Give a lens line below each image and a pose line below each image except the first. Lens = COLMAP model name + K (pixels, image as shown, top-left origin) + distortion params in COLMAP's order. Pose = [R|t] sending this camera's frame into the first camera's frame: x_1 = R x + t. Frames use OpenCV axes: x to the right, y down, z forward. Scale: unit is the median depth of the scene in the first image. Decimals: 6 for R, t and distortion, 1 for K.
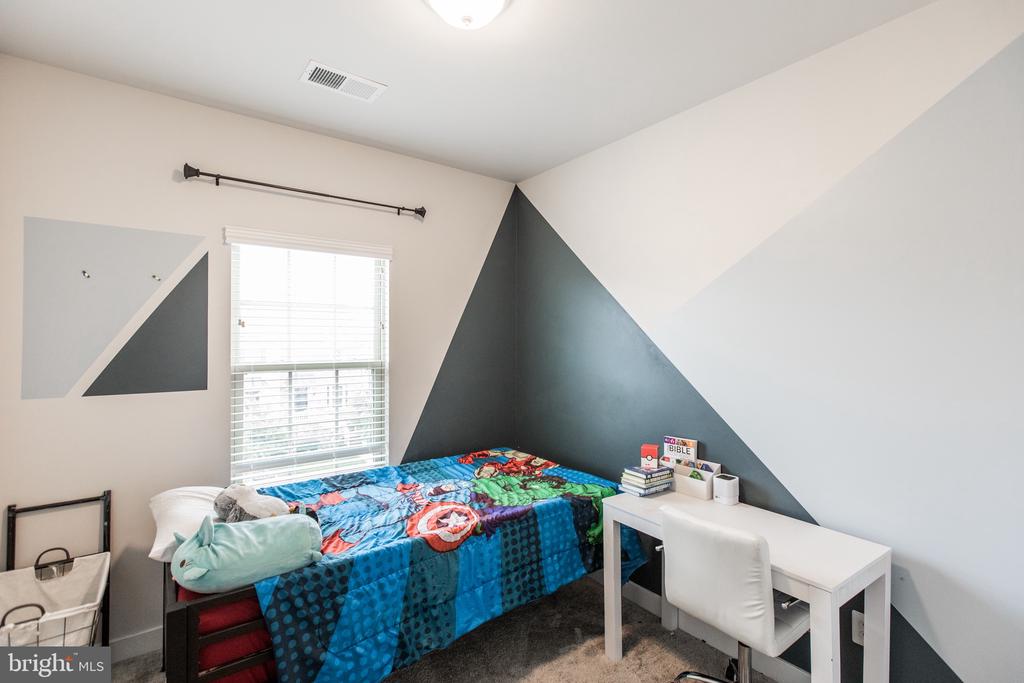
lens RADIAL K [[456.8, 0, 508.1], [0, 456.8, 340.6], [0, 0, 1]] dist [0.004163, -0.001397]
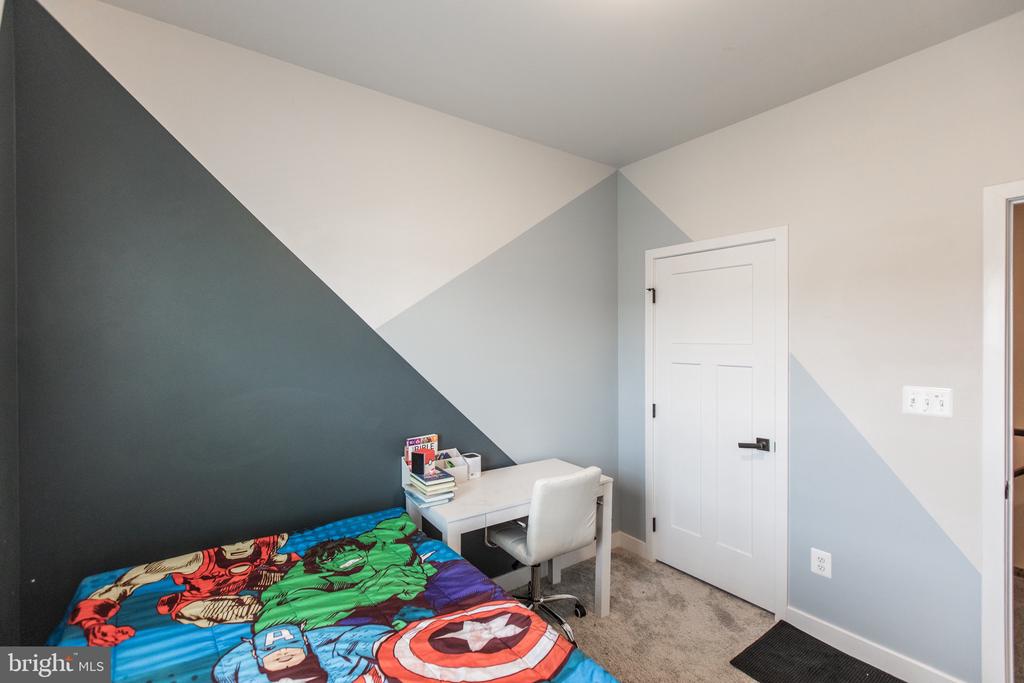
lens RADIAL K [[456.8, 0, 507.7], [0, 456.8, 339.4], [0, 0, 1]] dist [0.004163, -0.001397]
pose [[0.001799, 0.002002, 0.999996, -0.598164], [-0.006293, 0.999978, -0.001991, 0.003572], [-0.999979, -0.006289, 0.001812, 0.793508]]
